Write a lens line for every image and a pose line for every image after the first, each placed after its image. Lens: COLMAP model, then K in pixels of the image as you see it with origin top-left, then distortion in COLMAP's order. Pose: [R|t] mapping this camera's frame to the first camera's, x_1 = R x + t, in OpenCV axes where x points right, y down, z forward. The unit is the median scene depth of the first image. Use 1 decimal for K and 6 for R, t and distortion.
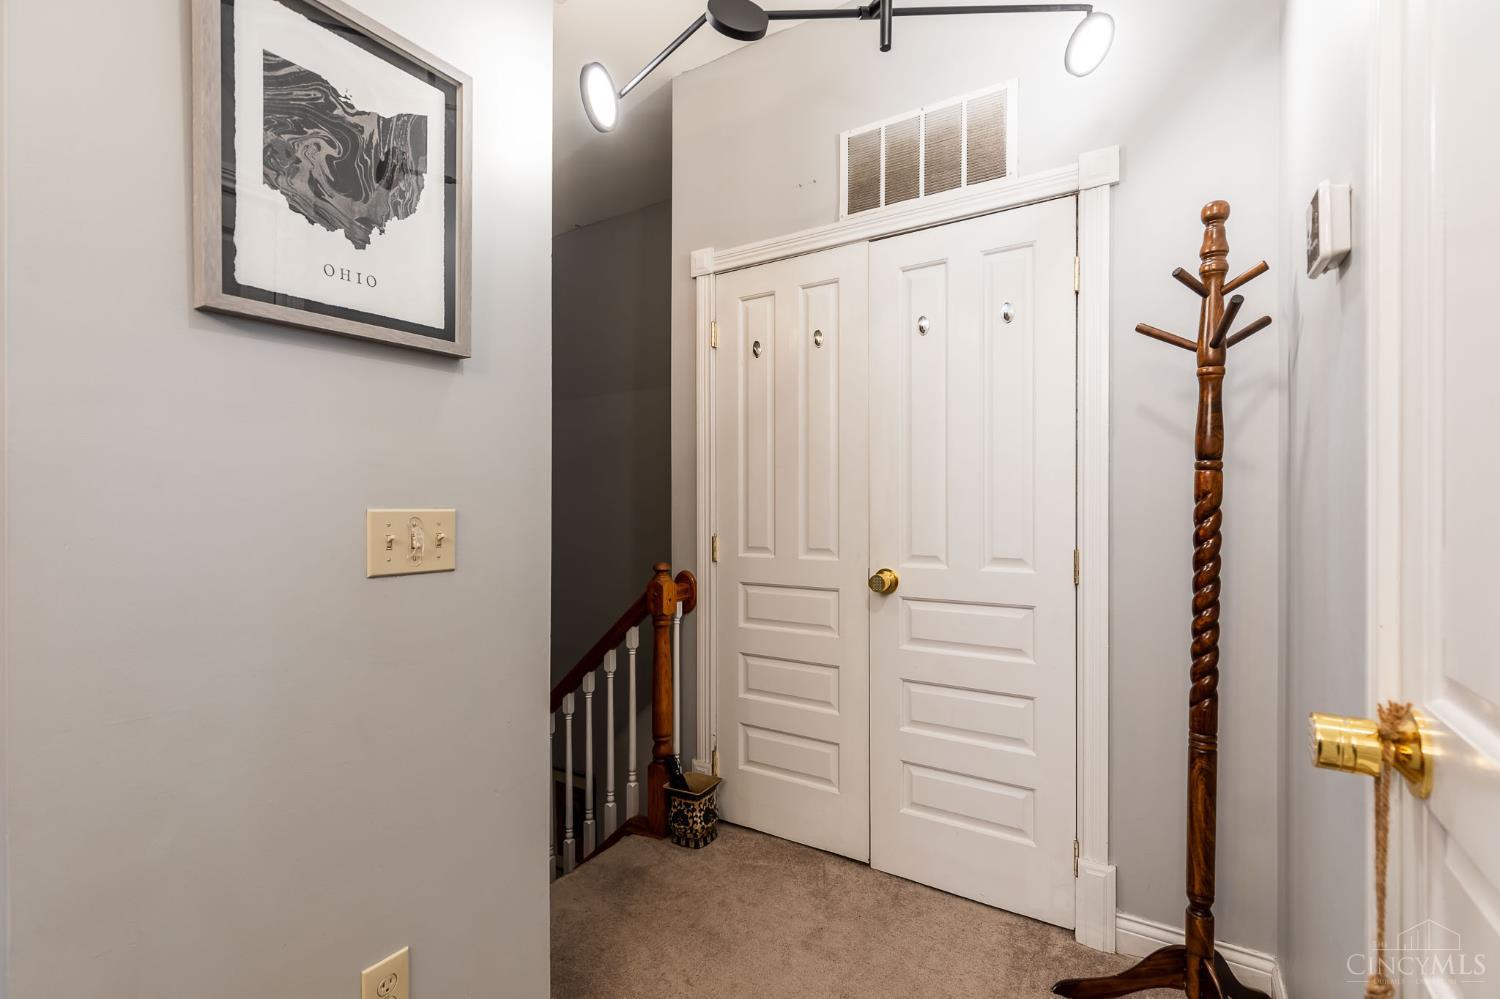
lens RADIAL K [[670.2, 0, 754.0], [0, 670.2, 510.1], [0, 0, 1]] dist [0.000136, -0.000023]
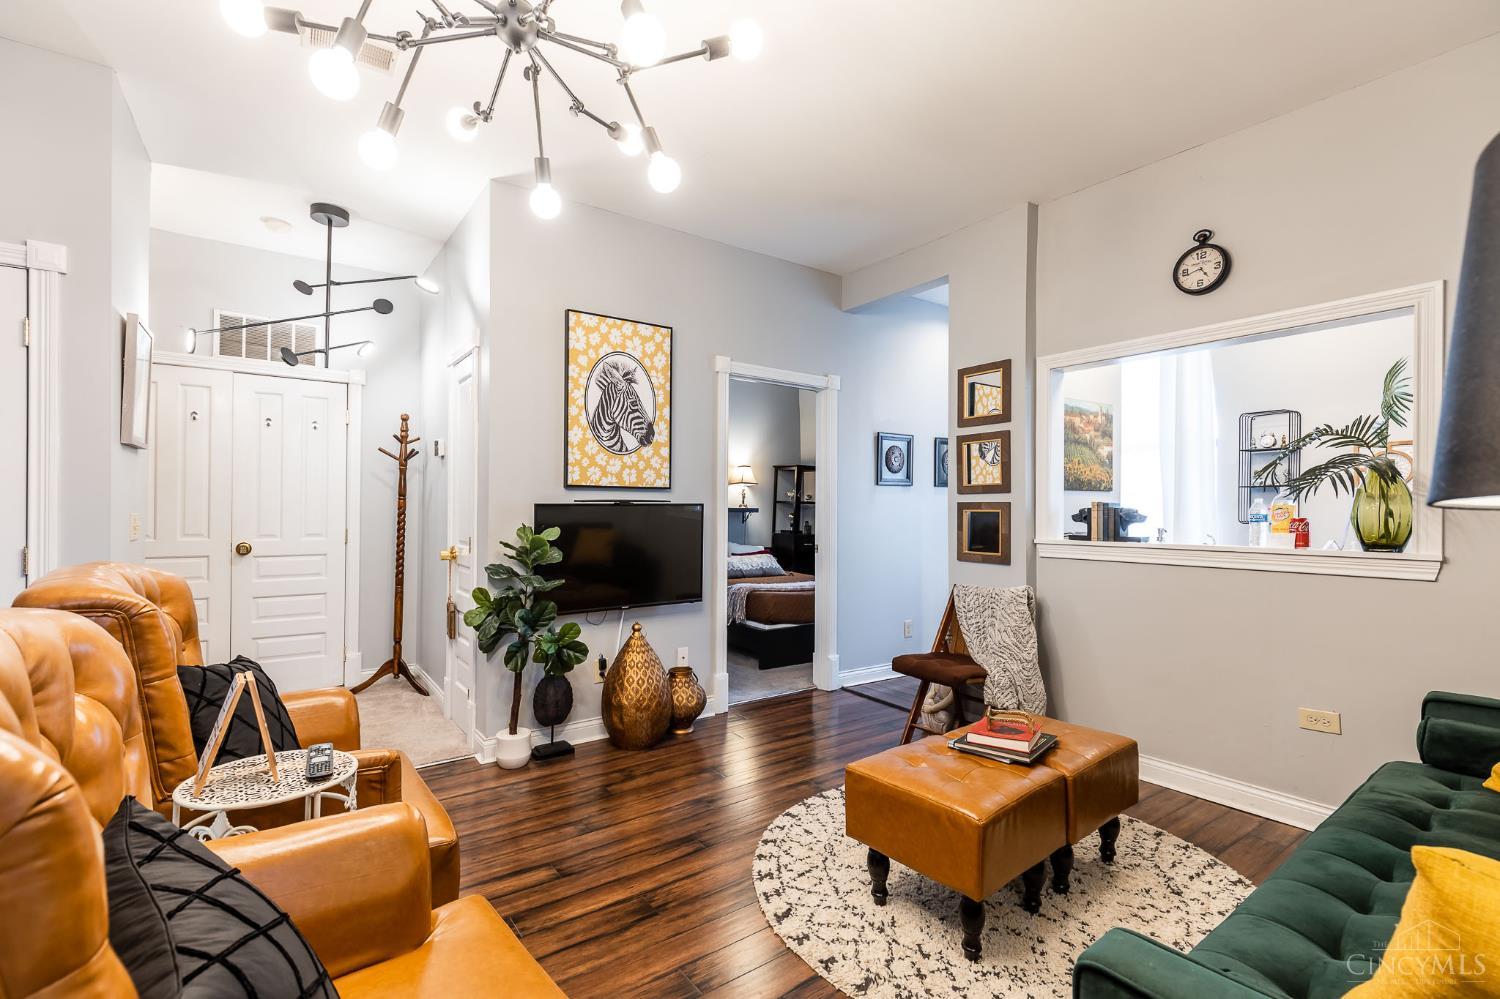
lens RADIAL K [[670.2, 0, 753.4], [0, 670.2, 507.8], [0, 0, 1]] dist [0.000136, -0.000023]
pose [[0.356268, 0.012146, 0.934305, -1.617674], [-0.003407, 0.999926, -0.011700, 0.006966], [-0.934378, 0.000985, 0.356283, -1.601398]]
